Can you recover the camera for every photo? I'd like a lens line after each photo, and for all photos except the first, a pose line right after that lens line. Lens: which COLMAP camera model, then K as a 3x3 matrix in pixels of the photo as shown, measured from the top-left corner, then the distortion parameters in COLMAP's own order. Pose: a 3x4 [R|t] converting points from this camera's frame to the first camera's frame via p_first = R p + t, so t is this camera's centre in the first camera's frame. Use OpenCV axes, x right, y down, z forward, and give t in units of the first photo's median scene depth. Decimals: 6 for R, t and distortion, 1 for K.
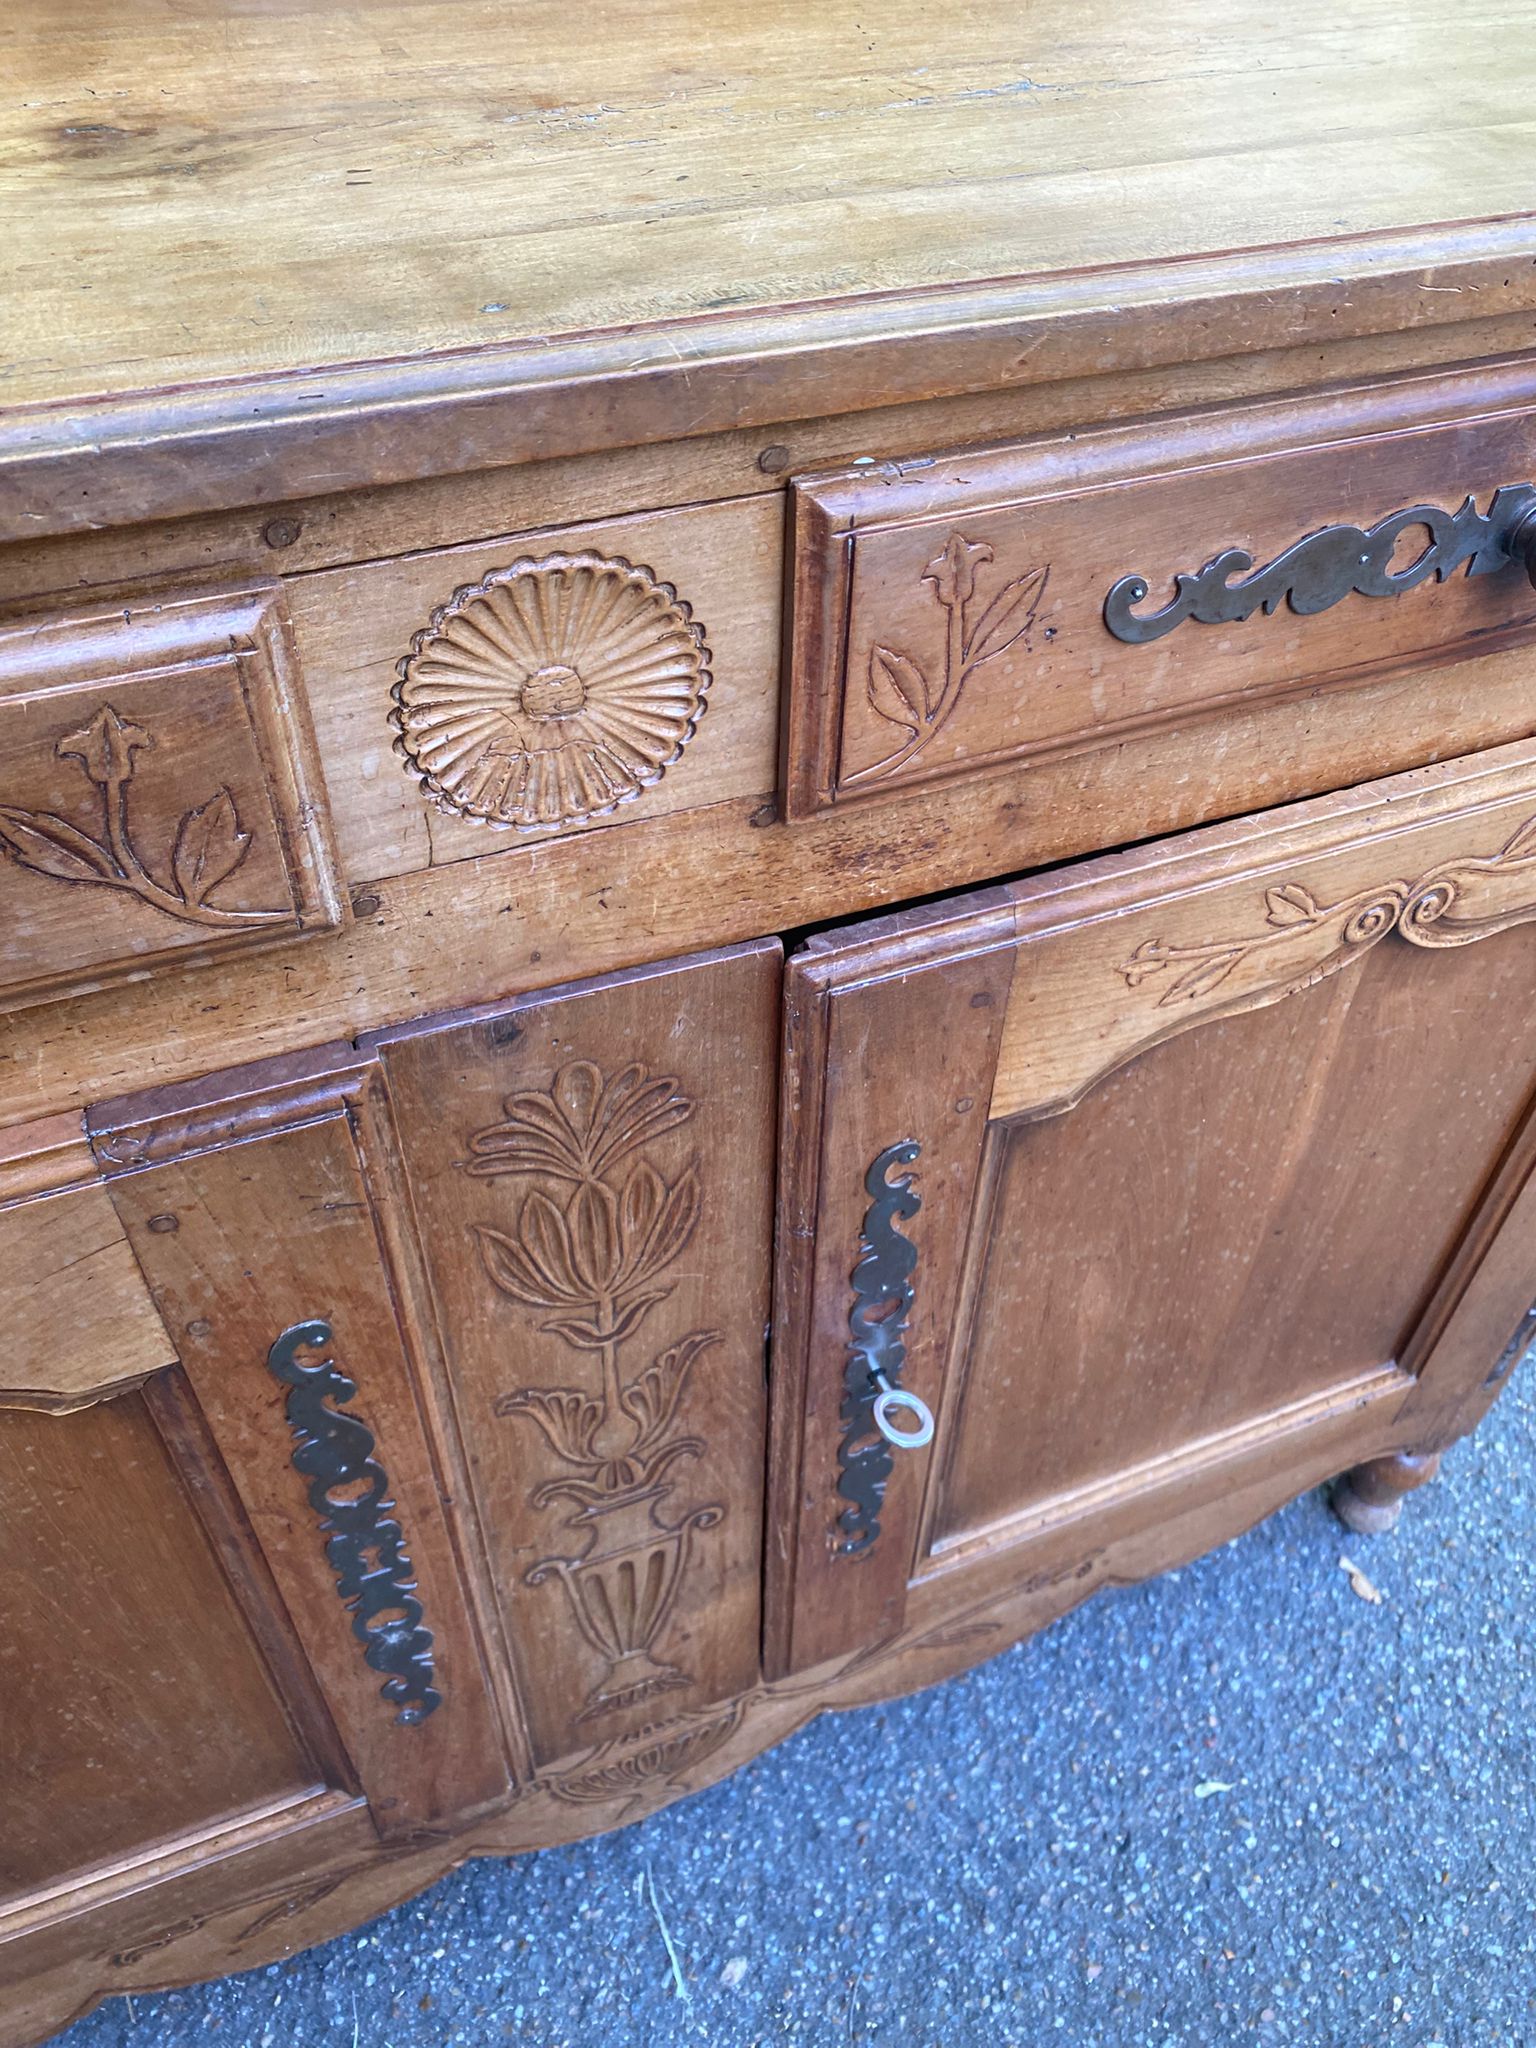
lens RADIAL K [[1568.5, 0, 780.3], [0, 1568.5, 990.5], [0, 0, 1]] dist [0.018569, -0.018507]
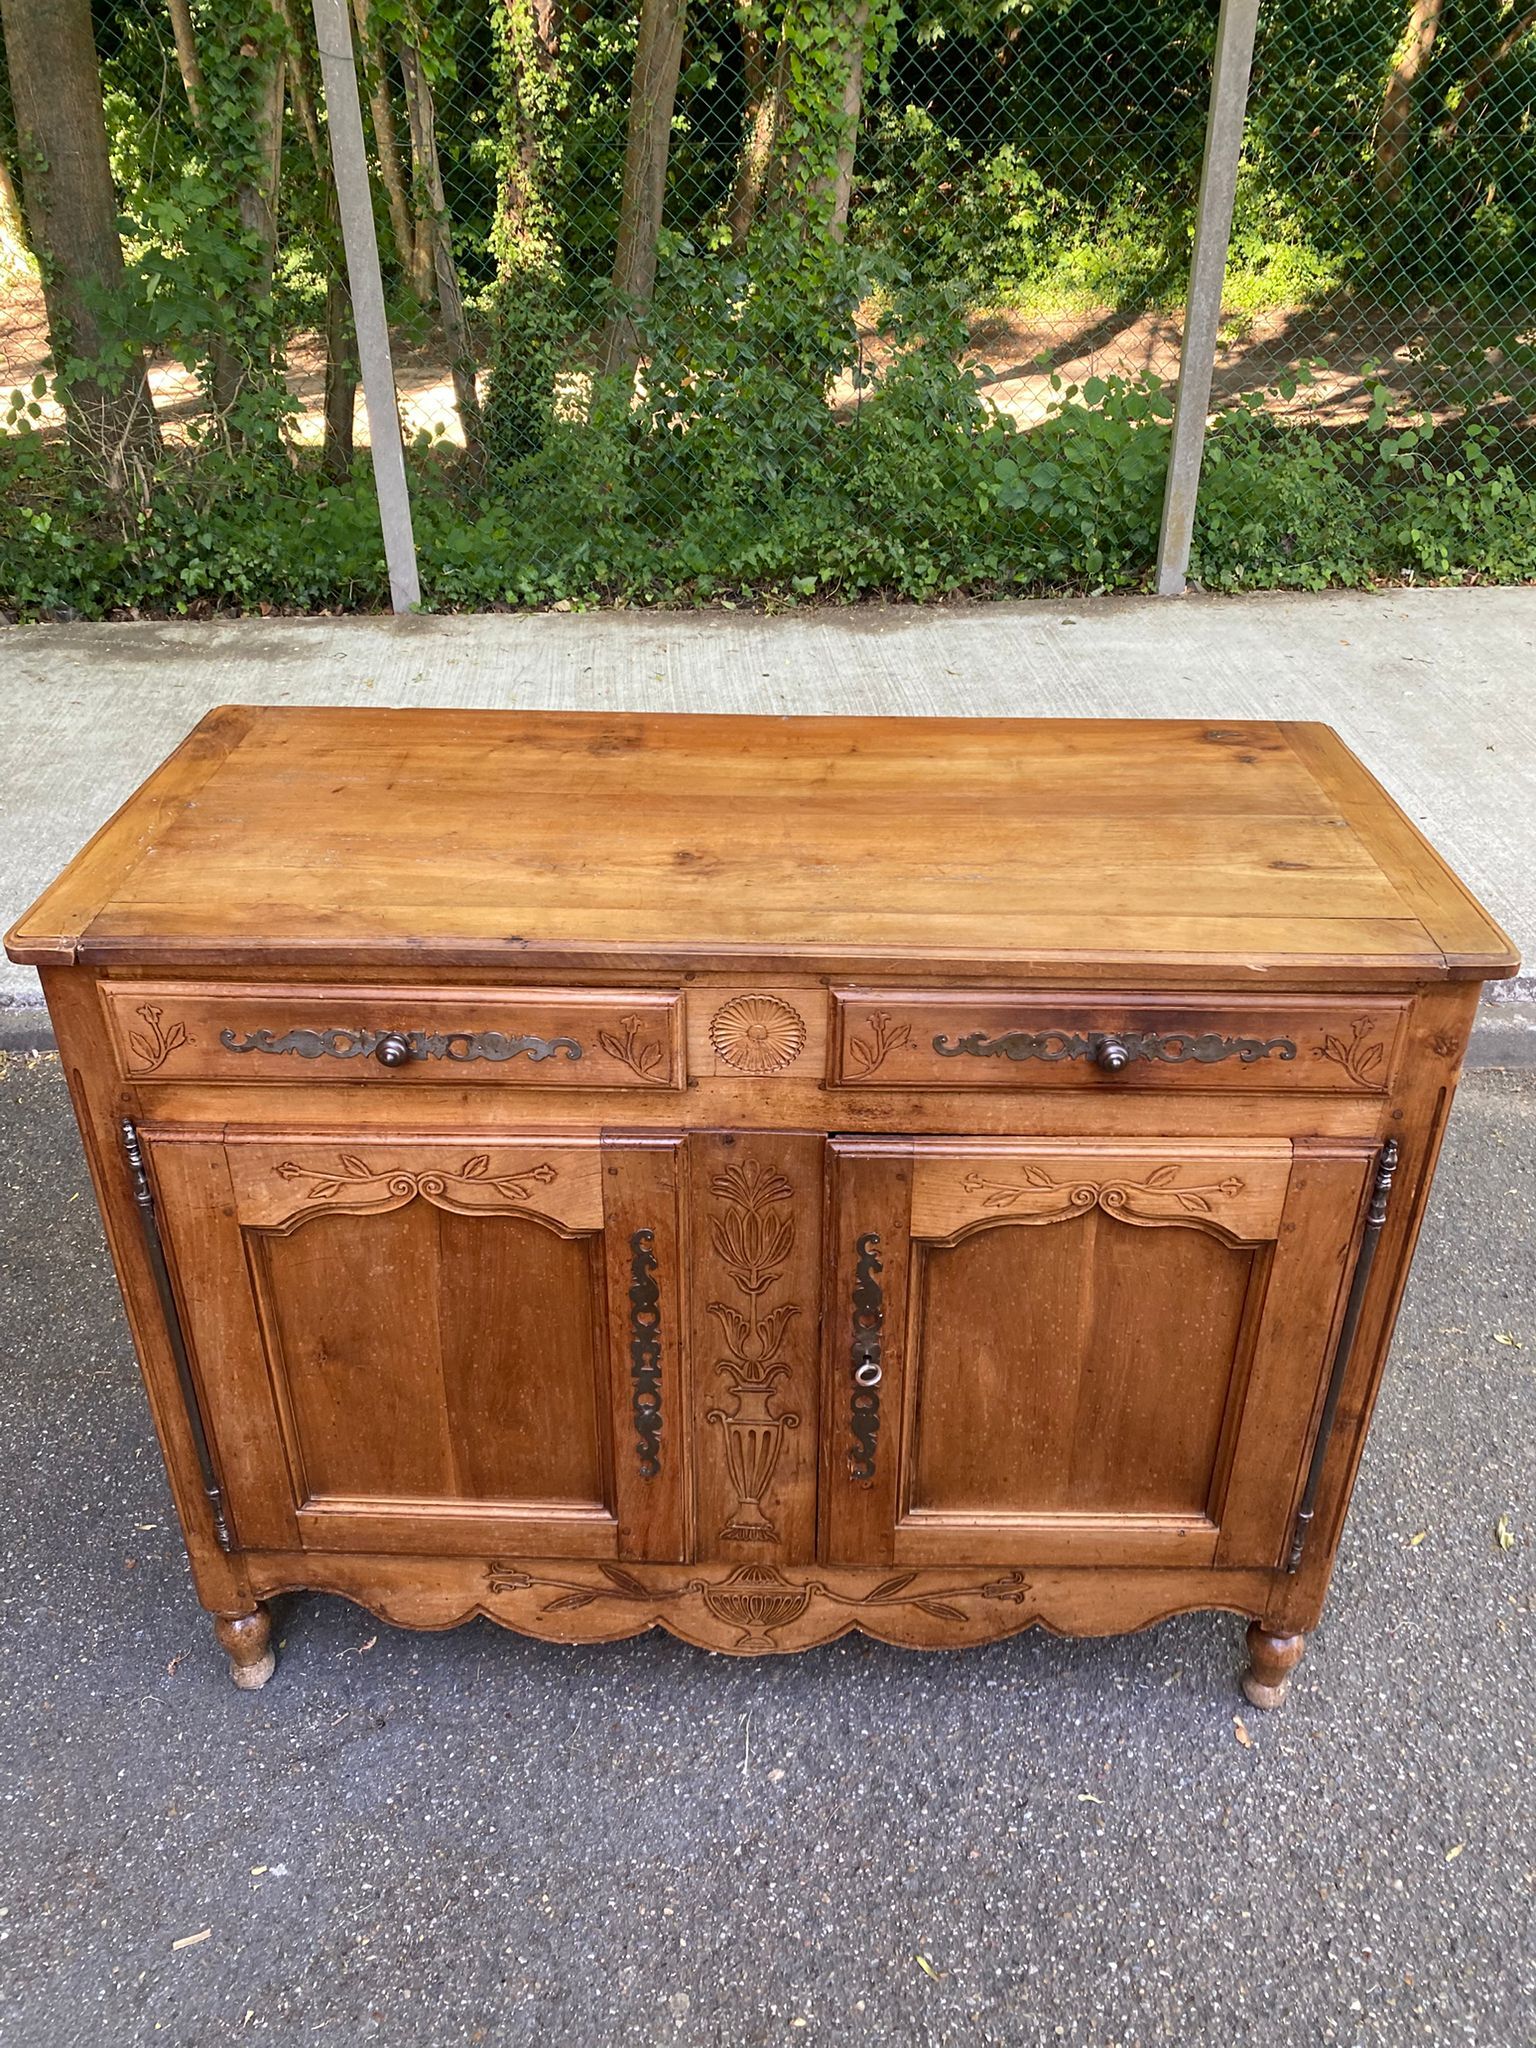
lens RADIAL K [[1568.5, 0, 777.1], [0, 1568.5, 996.6], [0, 0, 1]] dist [0.018569, -0.018507]
pose [[0.918514, 0.178235, -0.352937, 0.565959], [-0.264927, 0.940054, -0.214736, 0.238247], [0.293507, 0.290740, 0.910672, -1.102561]]
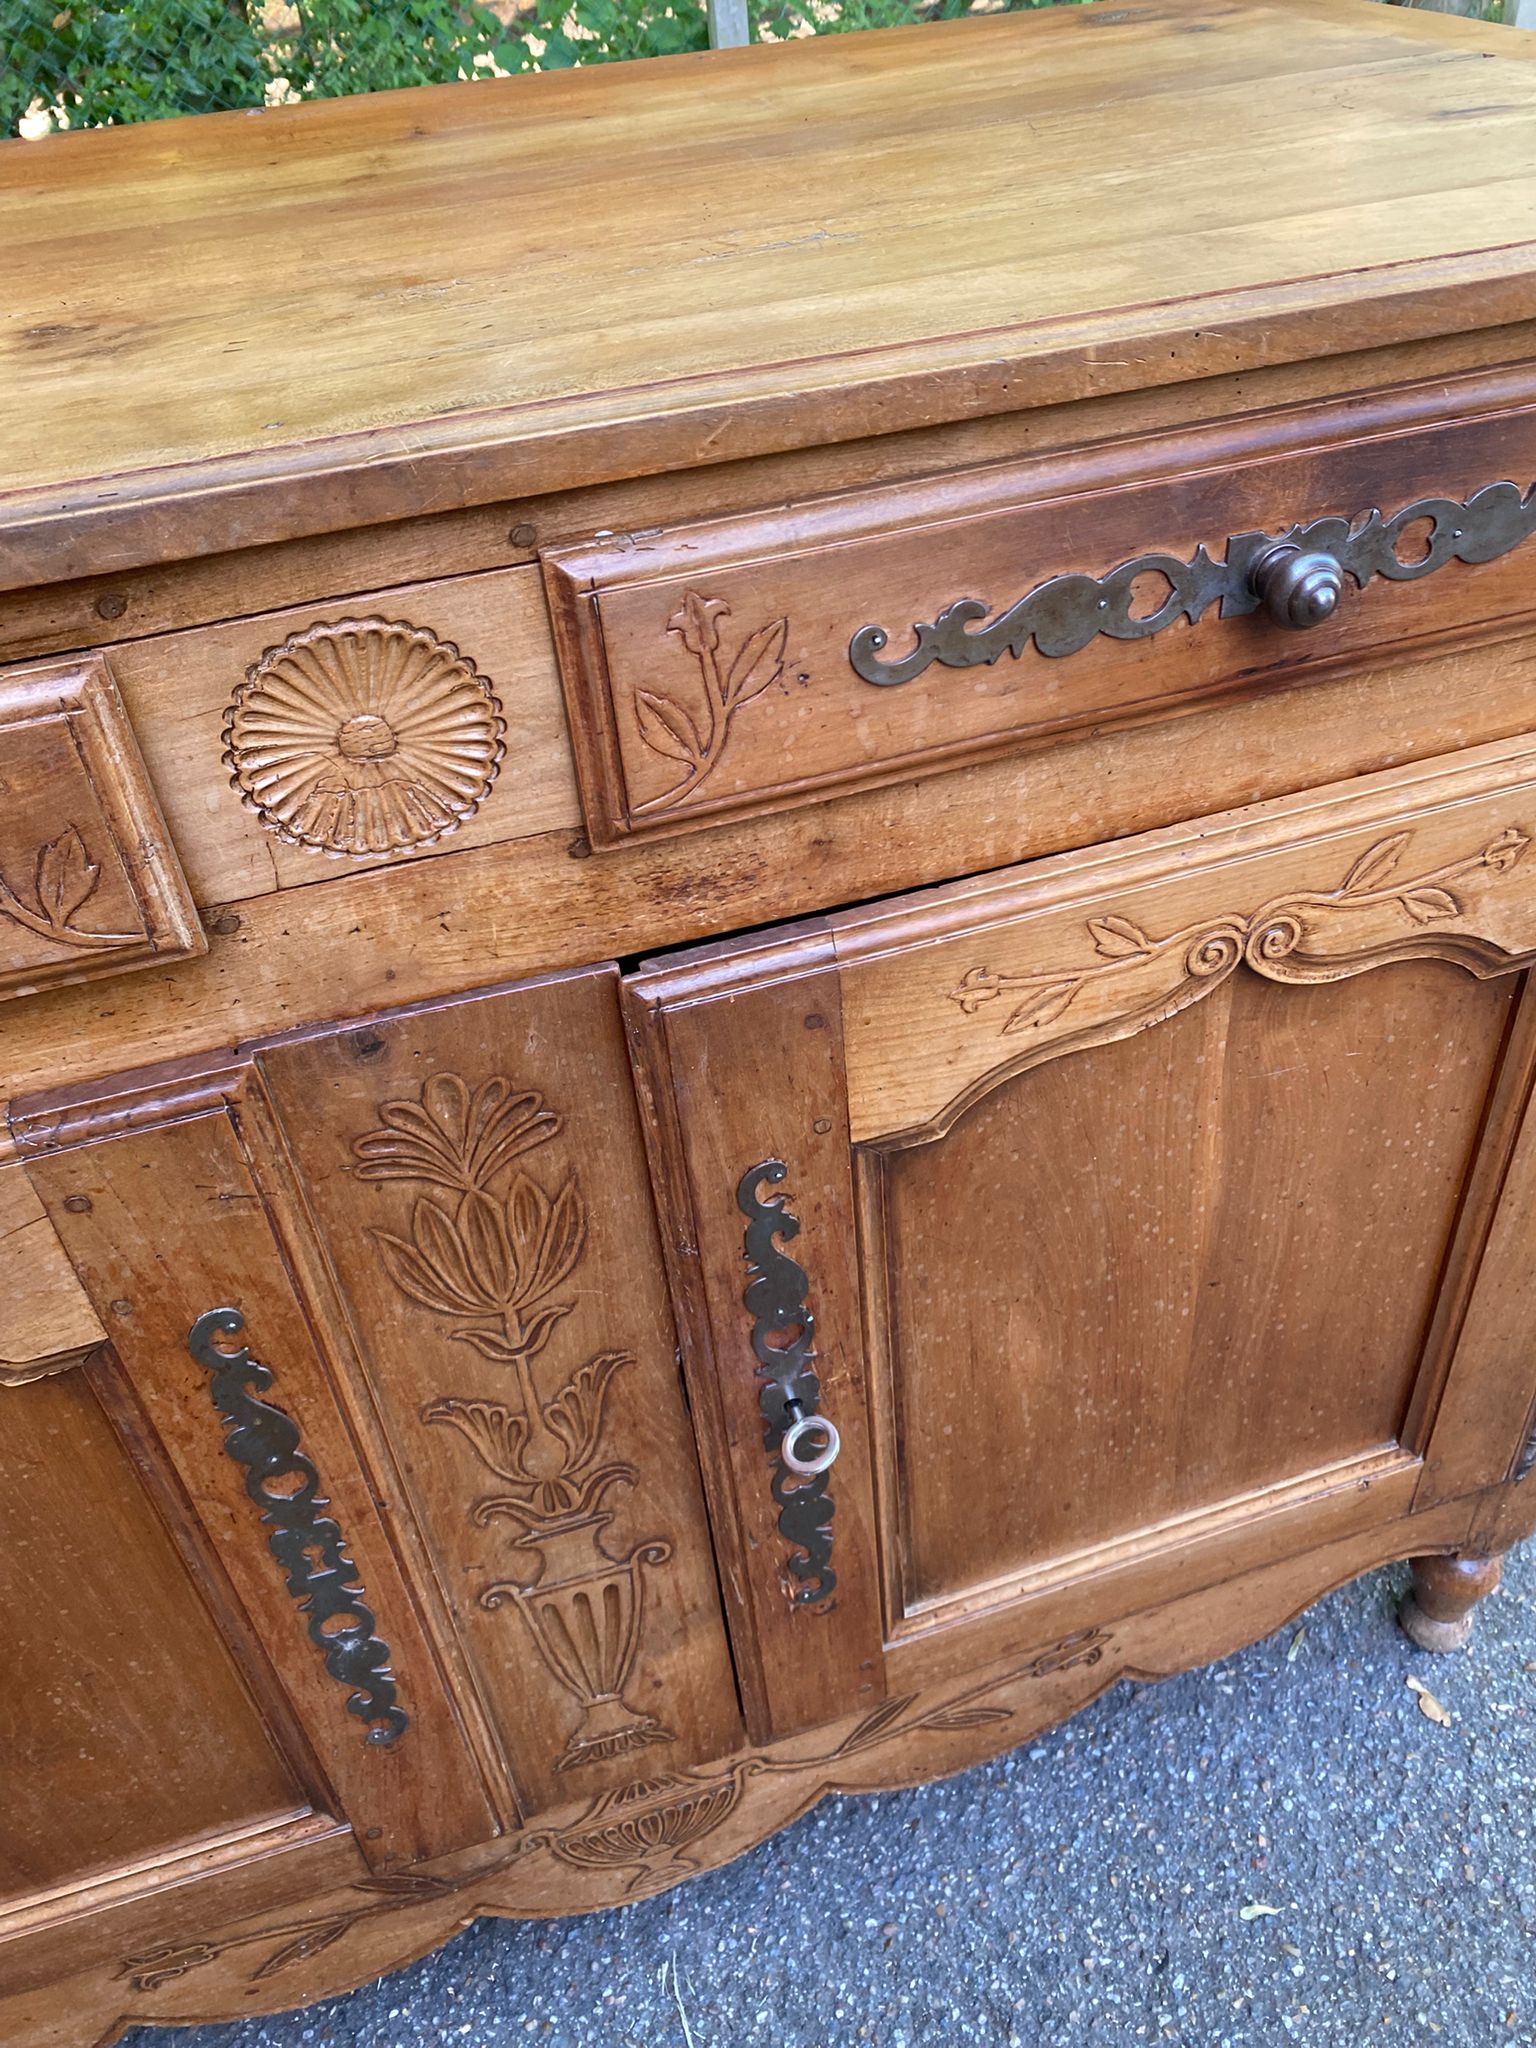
lens RADIAL K [[1568.5, 0, 762.7], [0, 1568.5, 991.6], [0, 0, 1]] dist [0.018569, -0.018507]
pose [[0.990685, -0.022669, -0.134274, 0.164065], [0.008228, 0.994209, -0.107145, 0.070399], [0.135925, 0.105042, 0.985135, -0.064898]]
